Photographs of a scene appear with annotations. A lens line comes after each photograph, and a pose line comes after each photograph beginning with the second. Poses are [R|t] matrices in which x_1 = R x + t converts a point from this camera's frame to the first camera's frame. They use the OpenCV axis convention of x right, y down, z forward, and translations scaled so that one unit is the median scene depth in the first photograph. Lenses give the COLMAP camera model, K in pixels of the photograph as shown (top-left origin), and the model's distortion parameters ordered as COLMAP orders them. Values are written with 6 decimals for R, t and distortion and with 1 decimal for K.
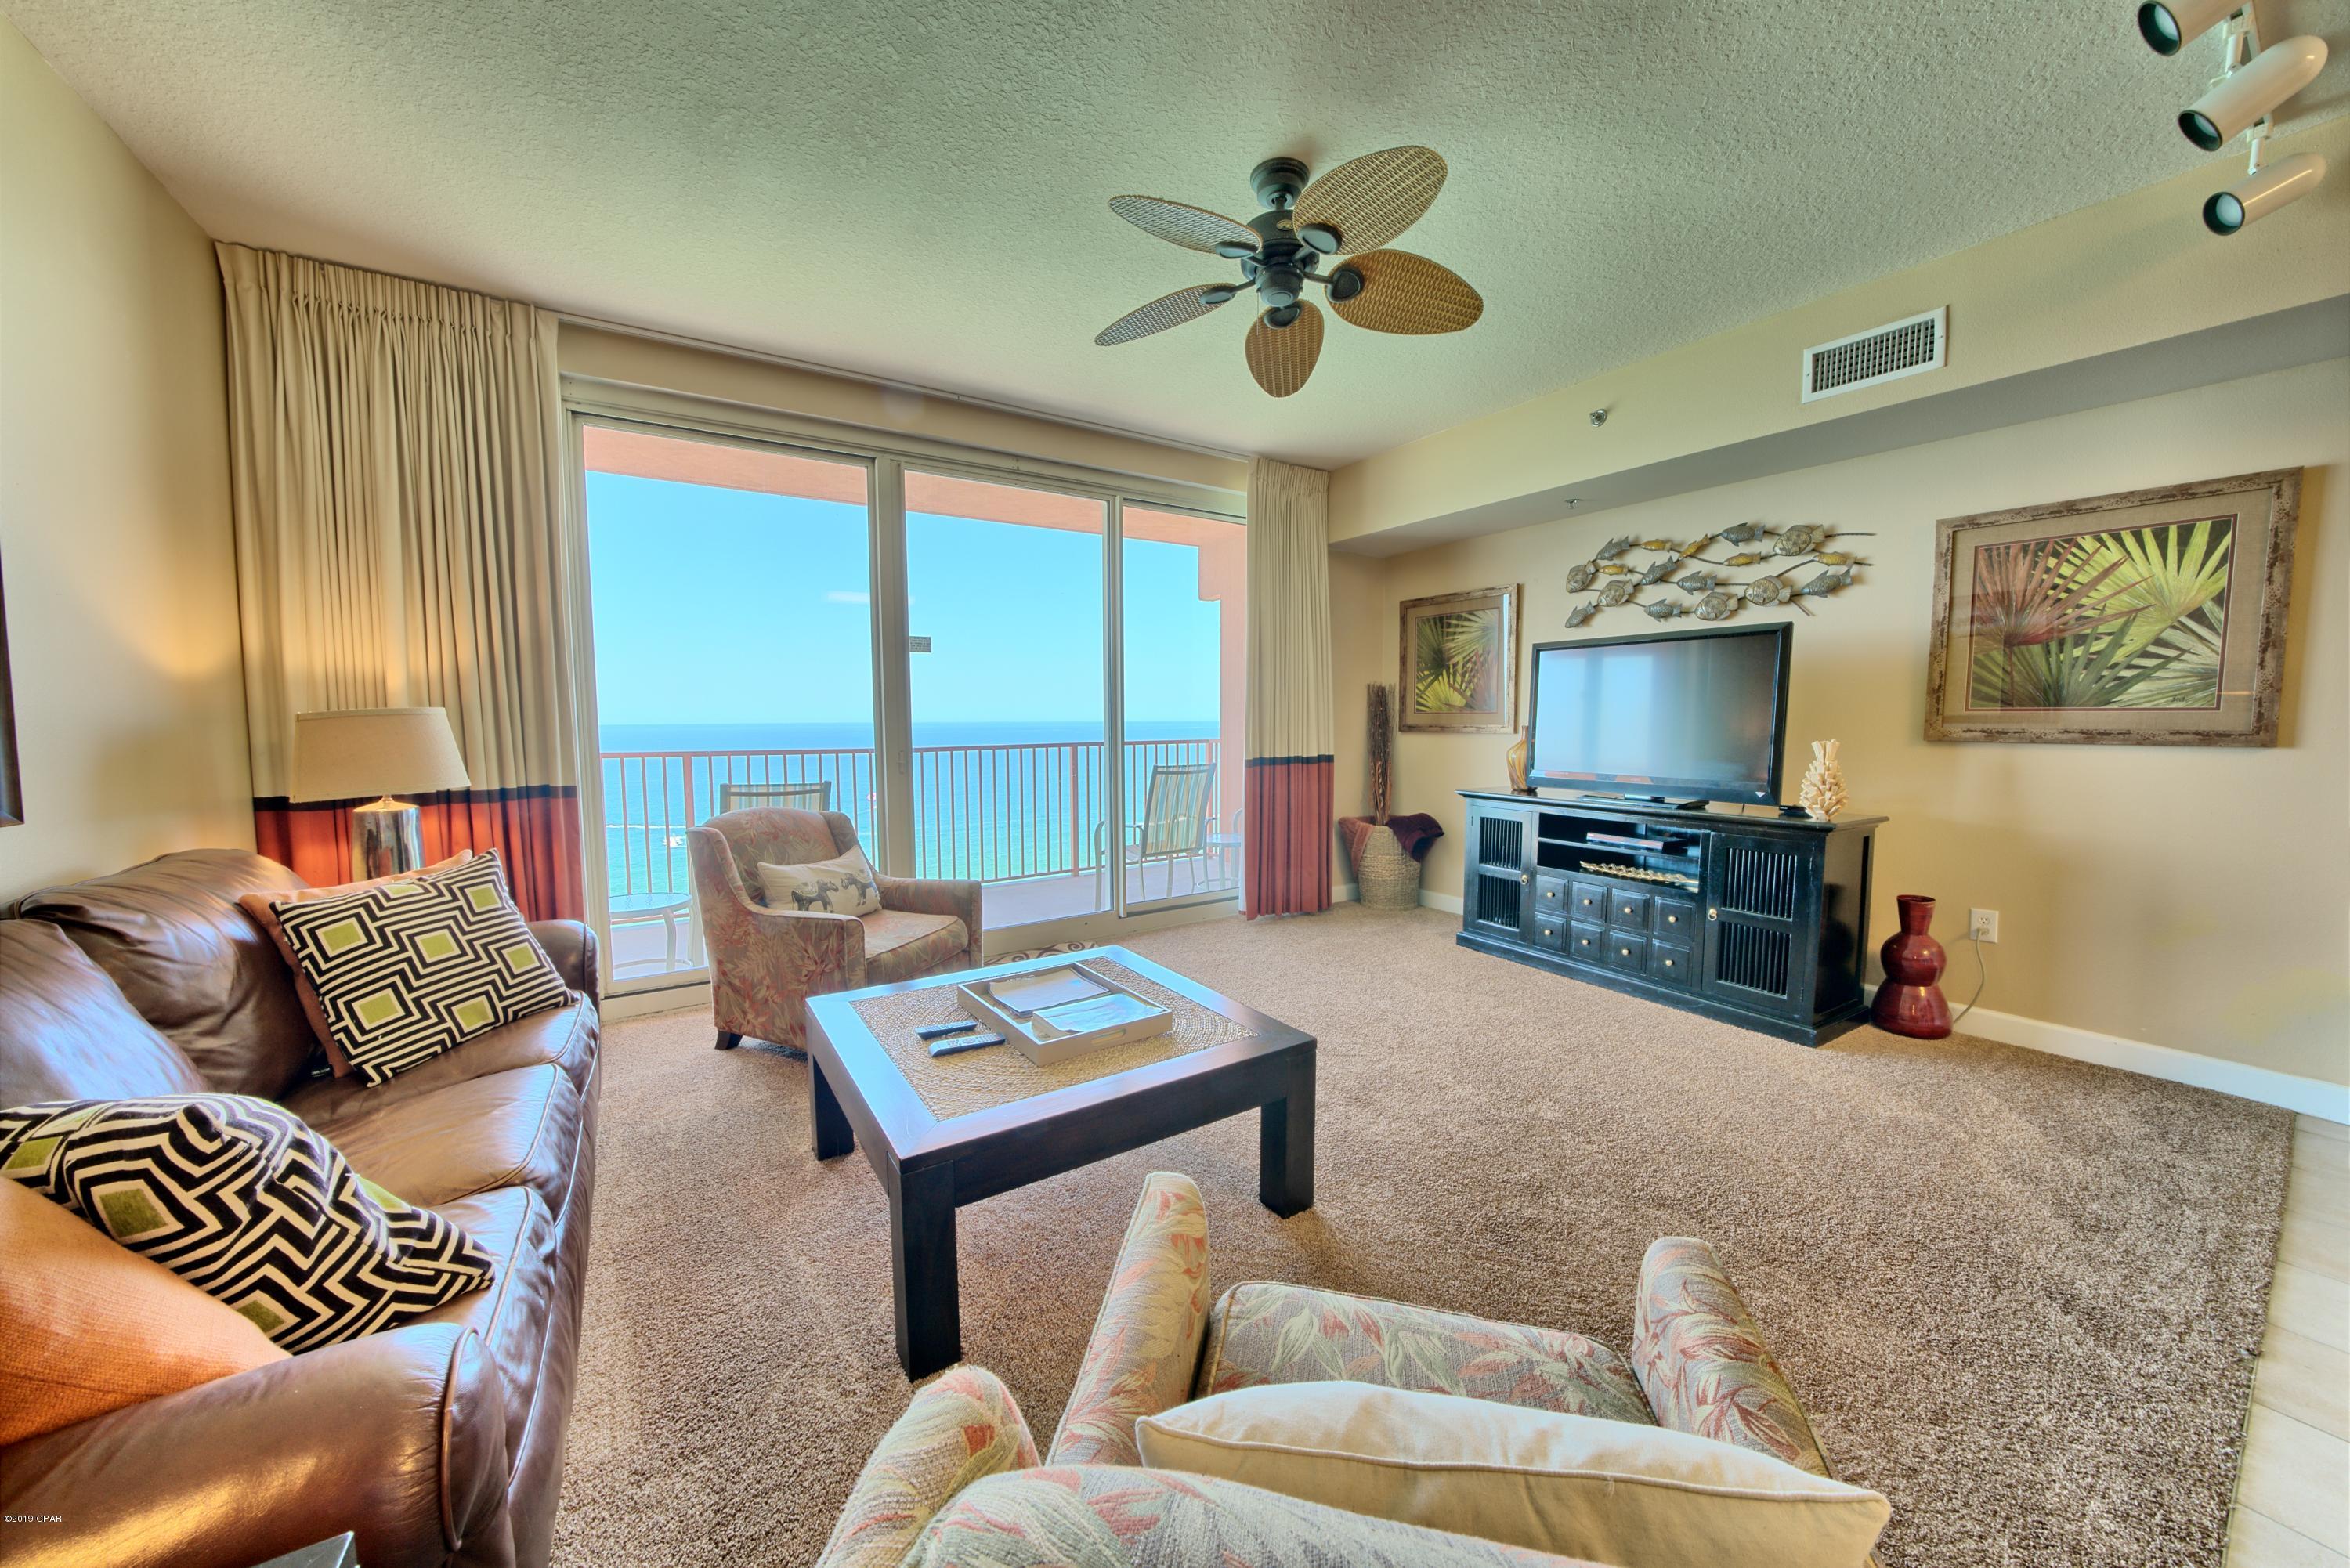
lens RADIAL K [[813.6, 0, 1186.3], [0, 813.6, 782.1], [0, 0, 1]] dist [-0.021927, 0.001788]
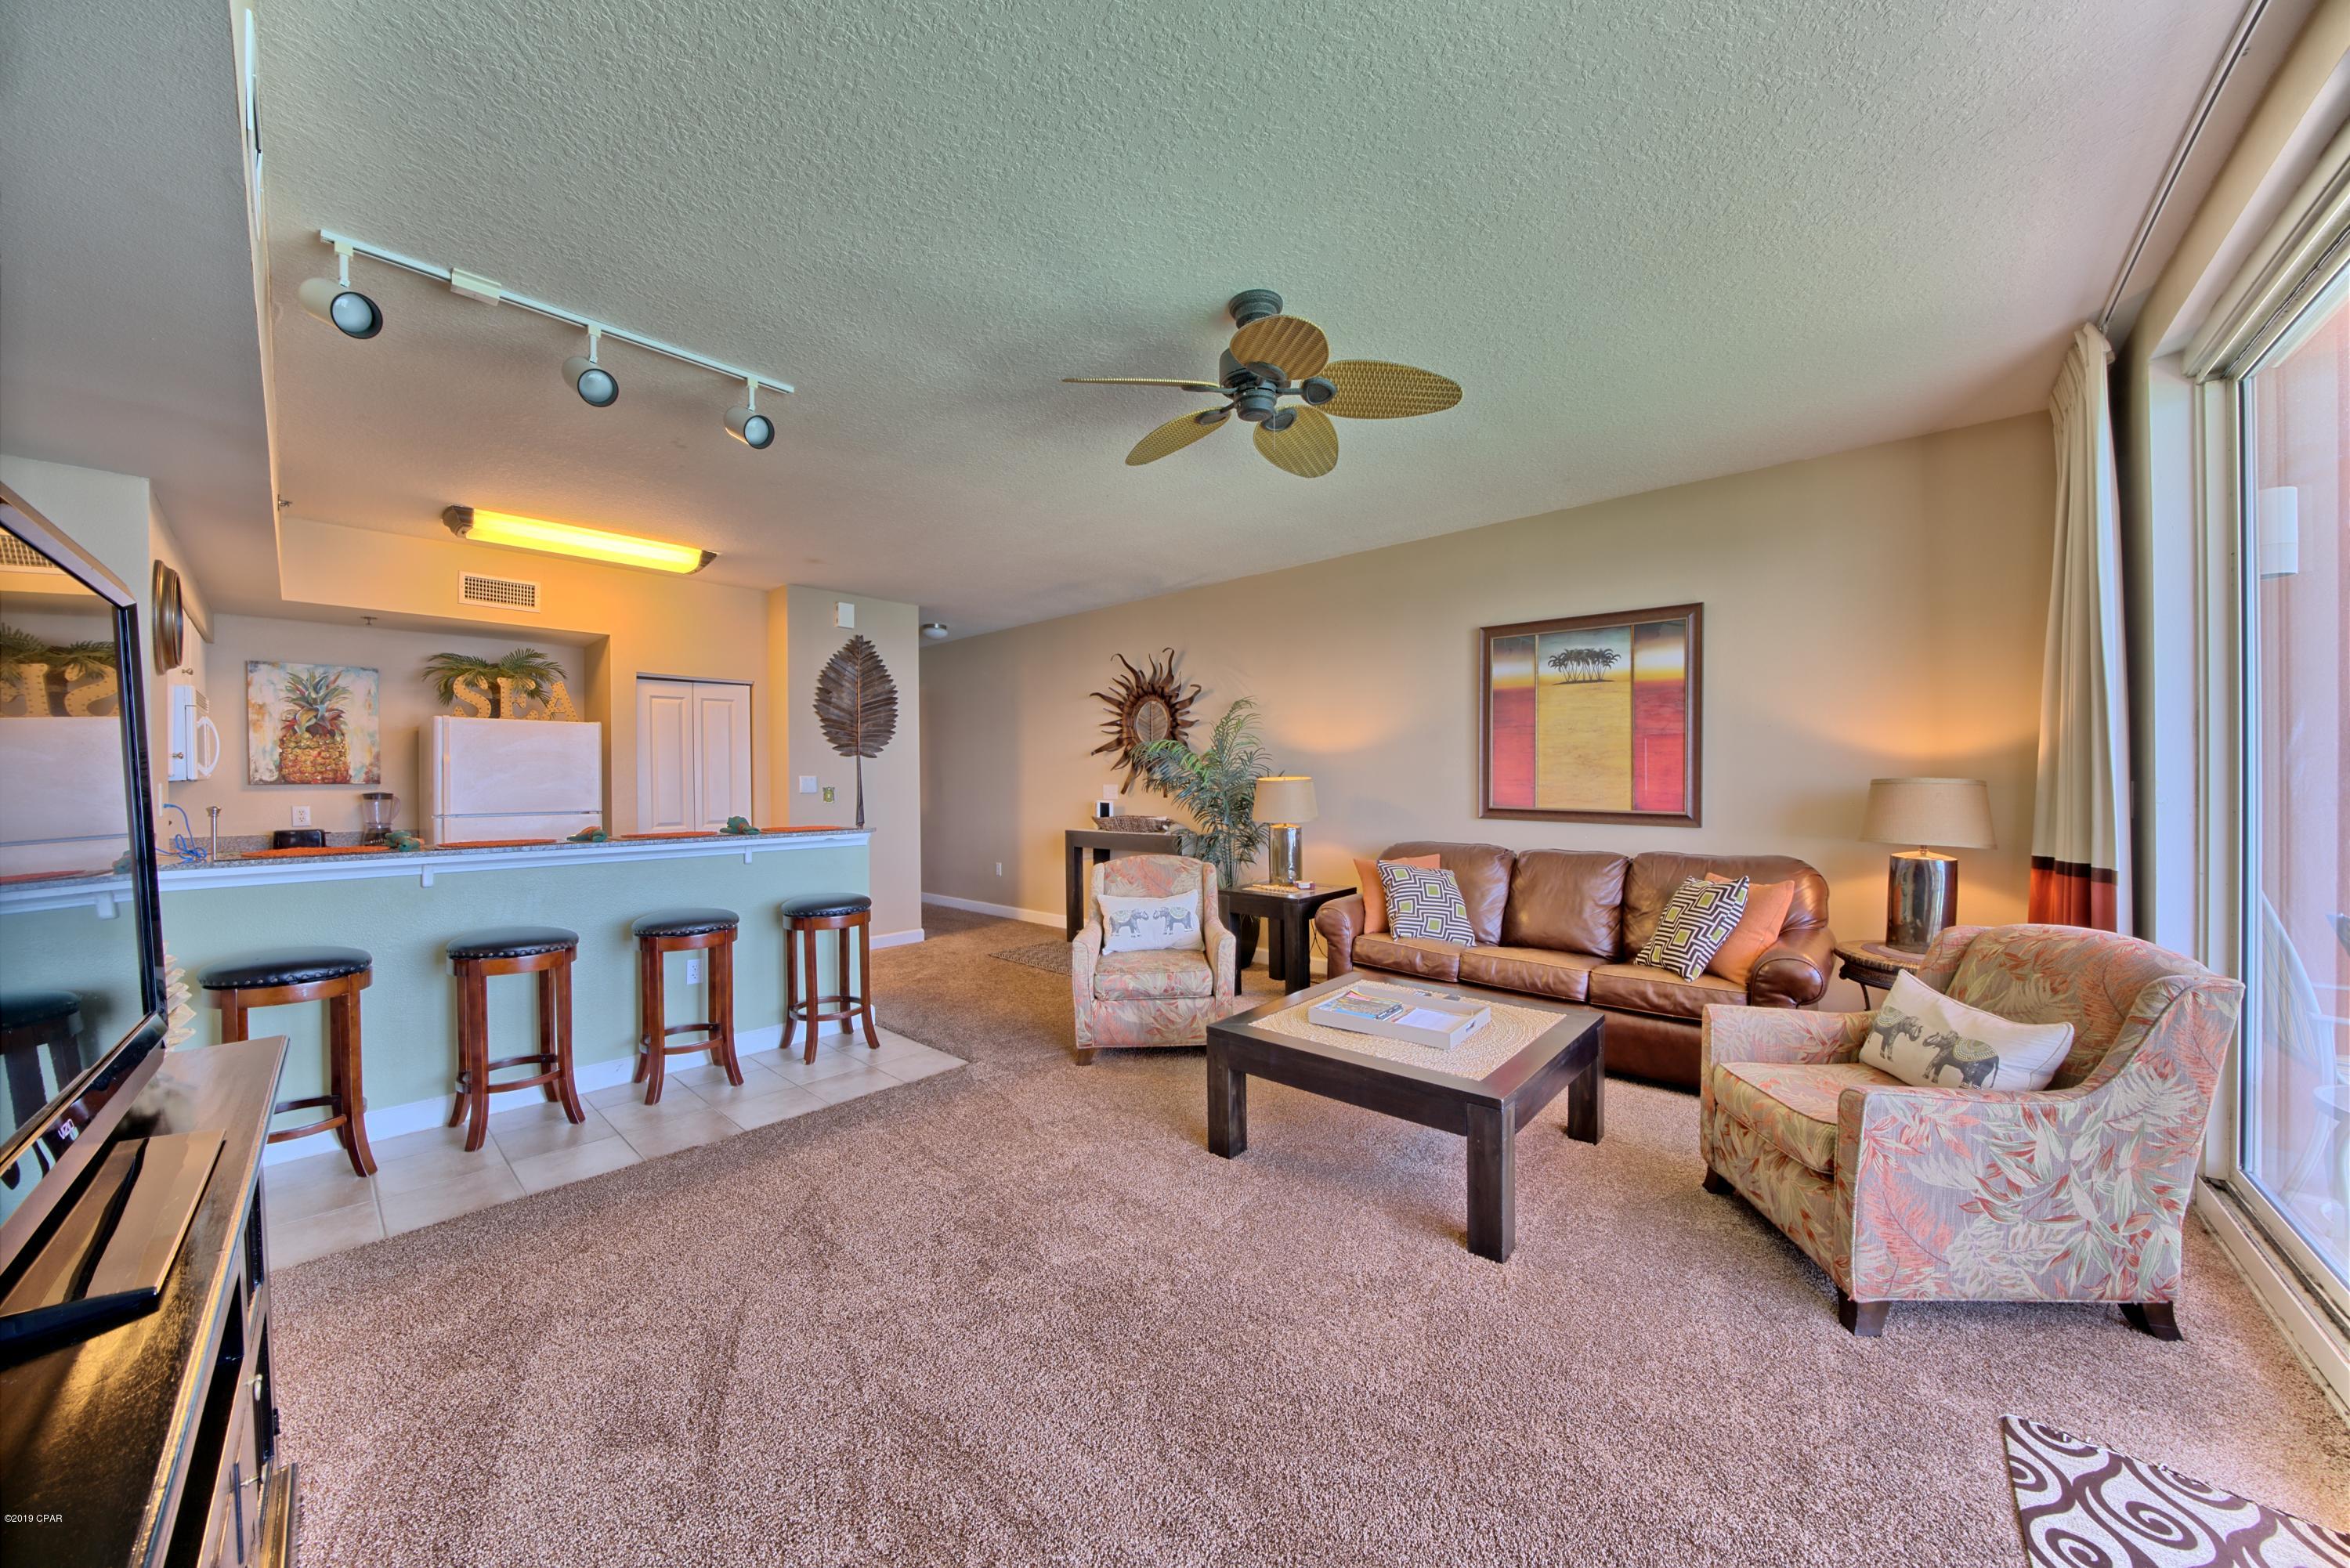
lens RADIAL K [[813.6, 0, 1167.6], [0, 813.6, 780.7], [0, 0, 1]] dist [-0.021927, 0.001788]
pose [[-0.969498, 0.010805, -0.244861, 0.288647], [-0.008762, 0.996862, 0.078678, -0.110334], [0.244943, 0.078424, -0.966361, 1.199449]]
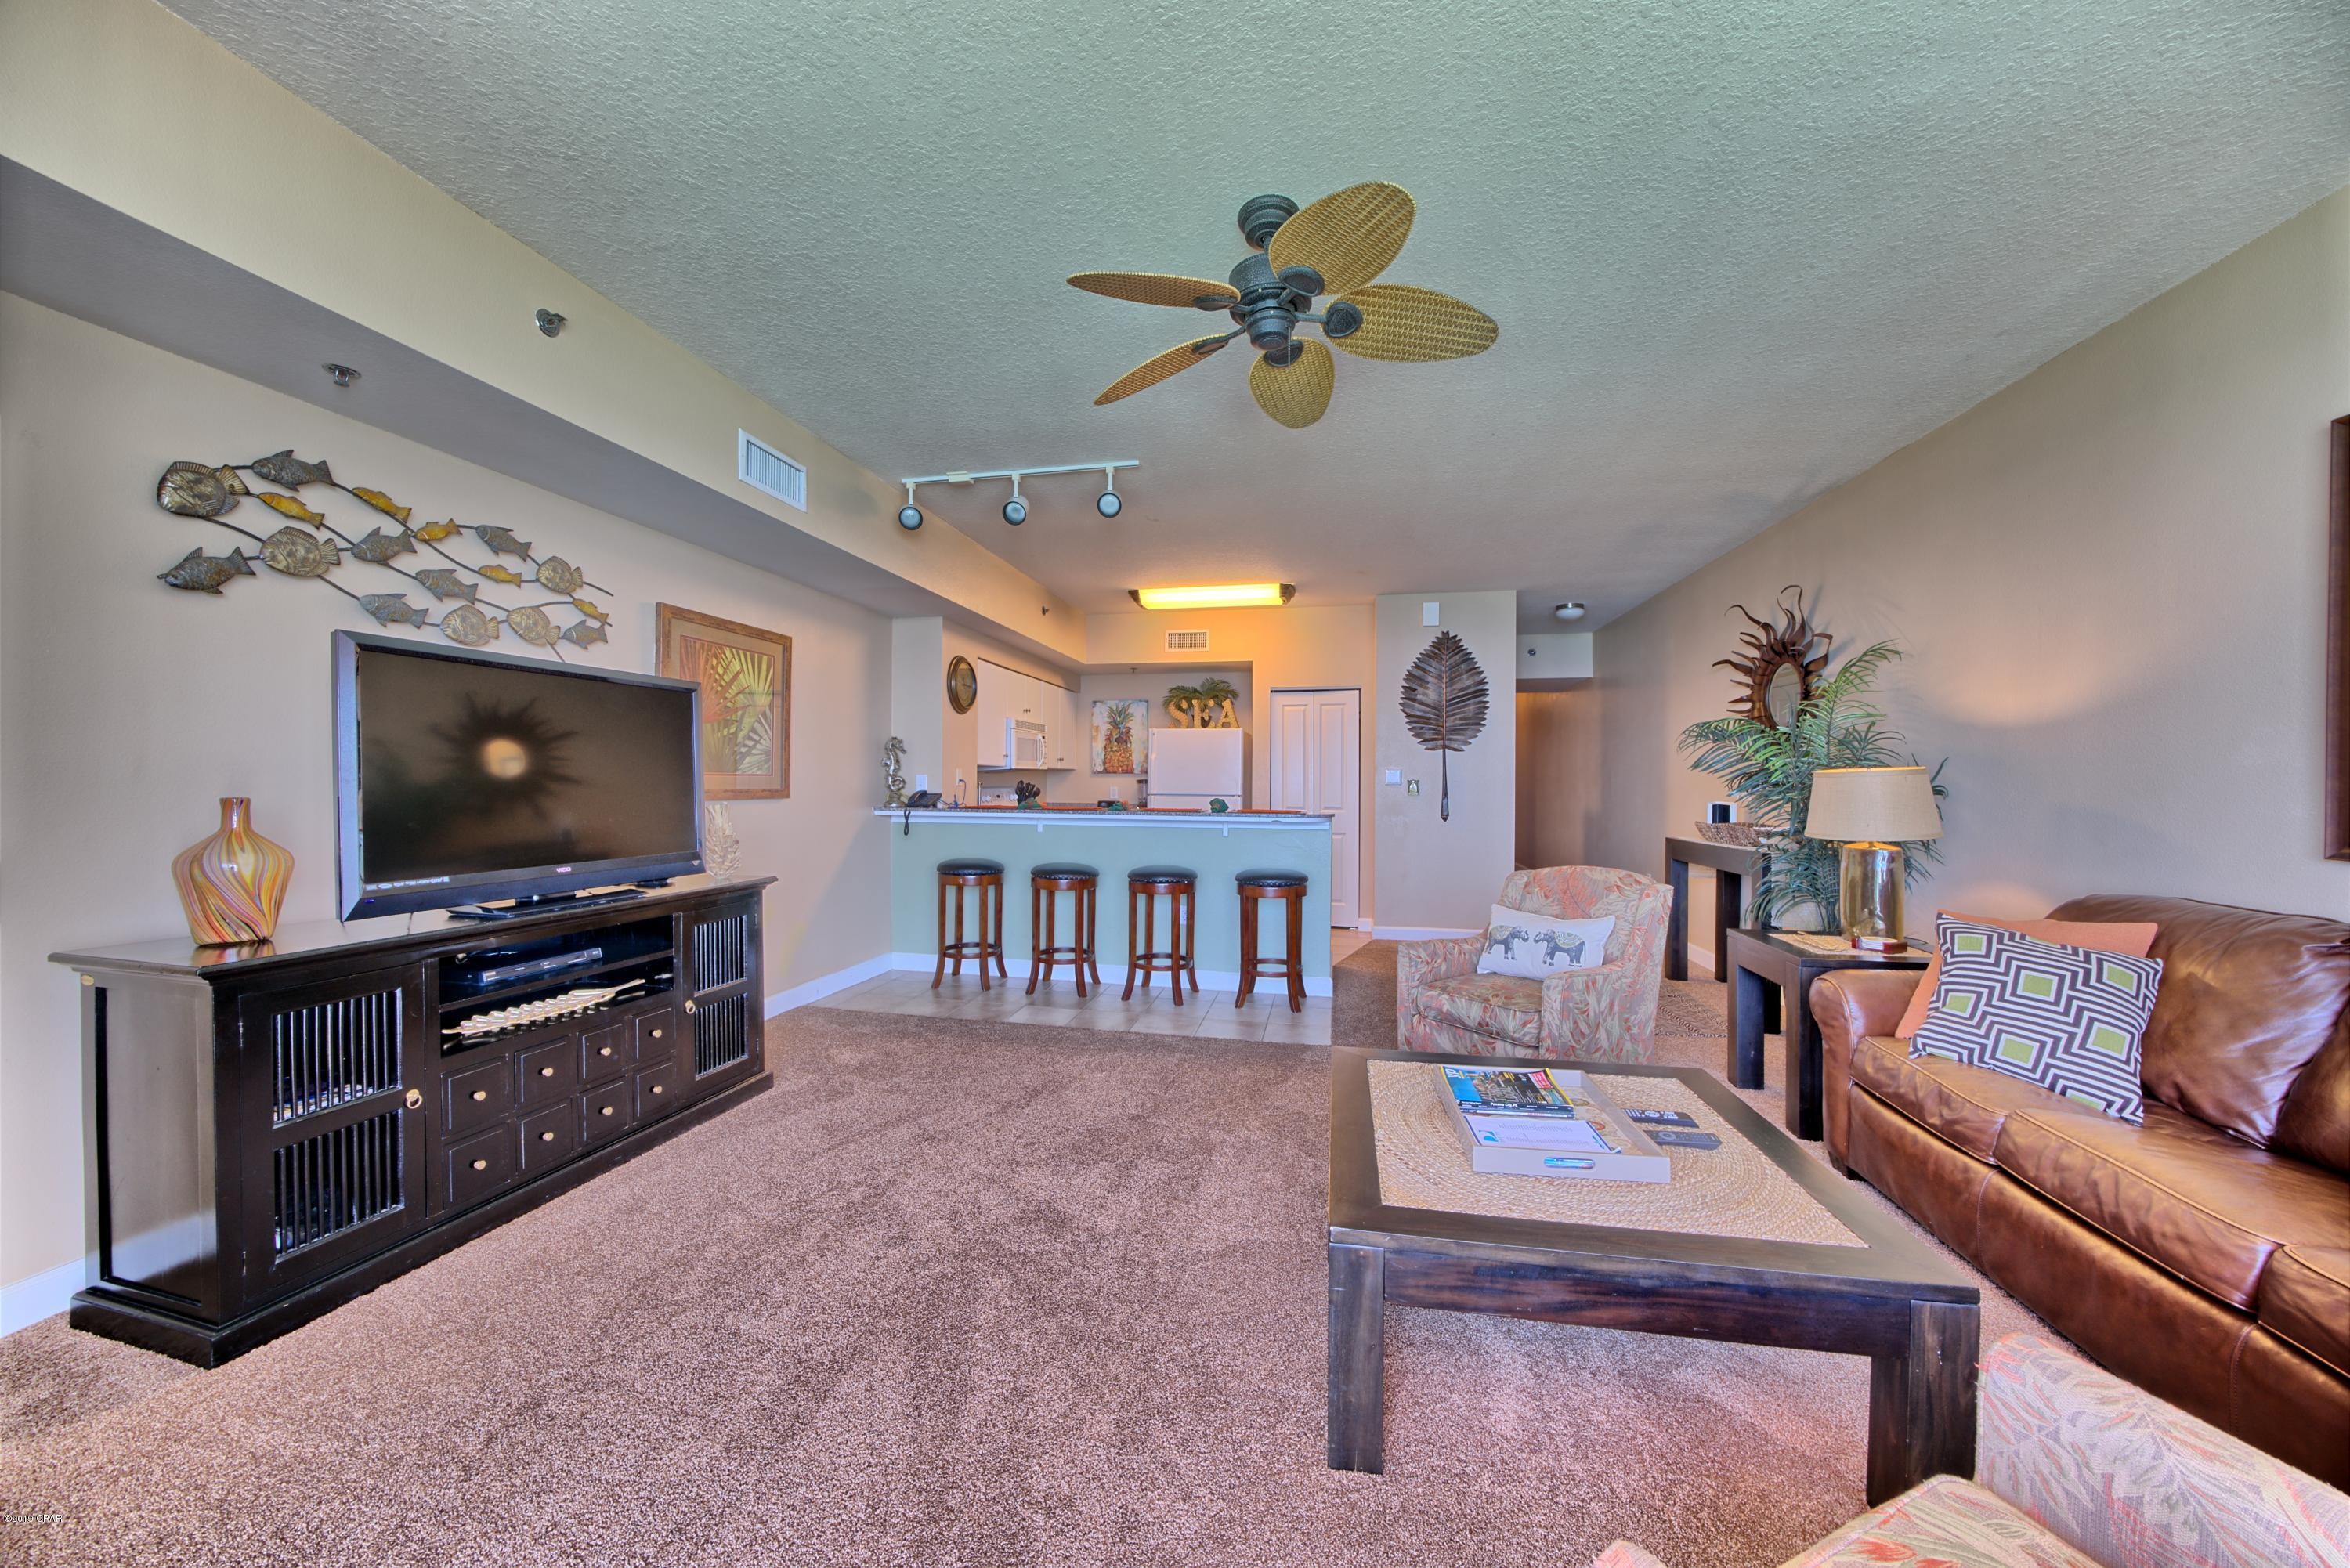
lens RADIAL K [[813.6, 0, 1173.4], [0, 813.6, 785.2], [0, 0, 1]] dist [-0.021927, 0.001788]
pose [[-0.706533, -0.004255, 0.707667, -0.281042], [0.053672, 0.996780, 0.059579, -0.083141], [-0.705642, 0.080077, -0.704030, 1.039935]]
